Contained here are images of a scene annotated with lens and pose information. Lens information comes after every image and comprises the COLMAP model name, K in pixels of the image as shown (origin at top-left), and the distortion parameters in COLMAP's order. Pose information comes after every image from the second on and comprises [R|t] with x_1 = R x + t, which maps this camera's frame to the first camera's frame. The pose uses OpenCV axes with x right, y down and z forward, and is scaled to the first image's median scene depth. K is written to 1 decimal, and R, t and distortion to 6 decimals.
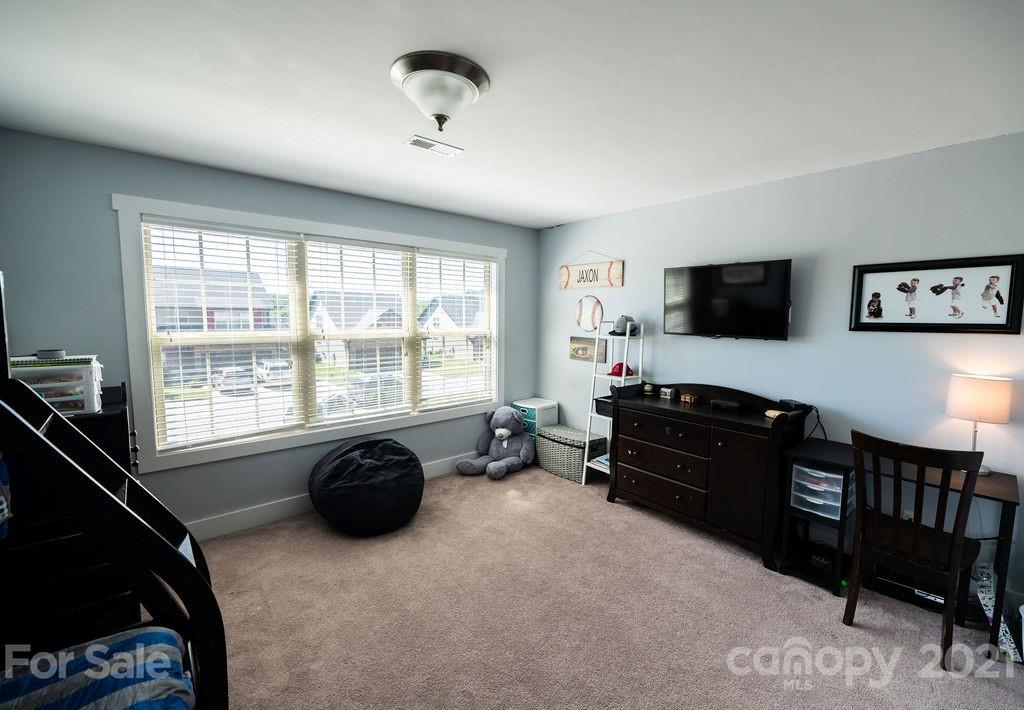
lens RADIAL K [[419.5, 0, 514.0], [0, 419.5, 354.3], [0, 0, 1]] dist [-0.001526, -0.000695]
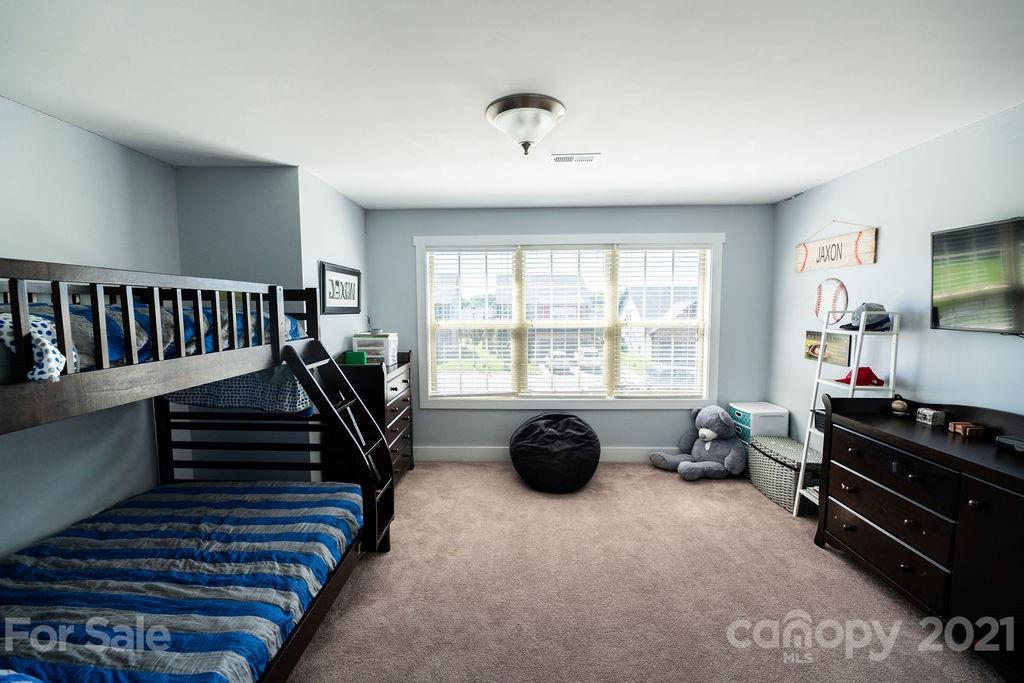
lens RADIAL K [[403.7, 0, 508.1], [0, 403.7, 340.1], [0, 0, 1]] dist [-0.000285, -0.002345]
pose [[0.736893, 0.039461, -0.674857, 0.281612], [-0.049834, 0.998750, 0.003985, 0.000978], [0.674170, 0.030694, 0.737938, 0.056040]]
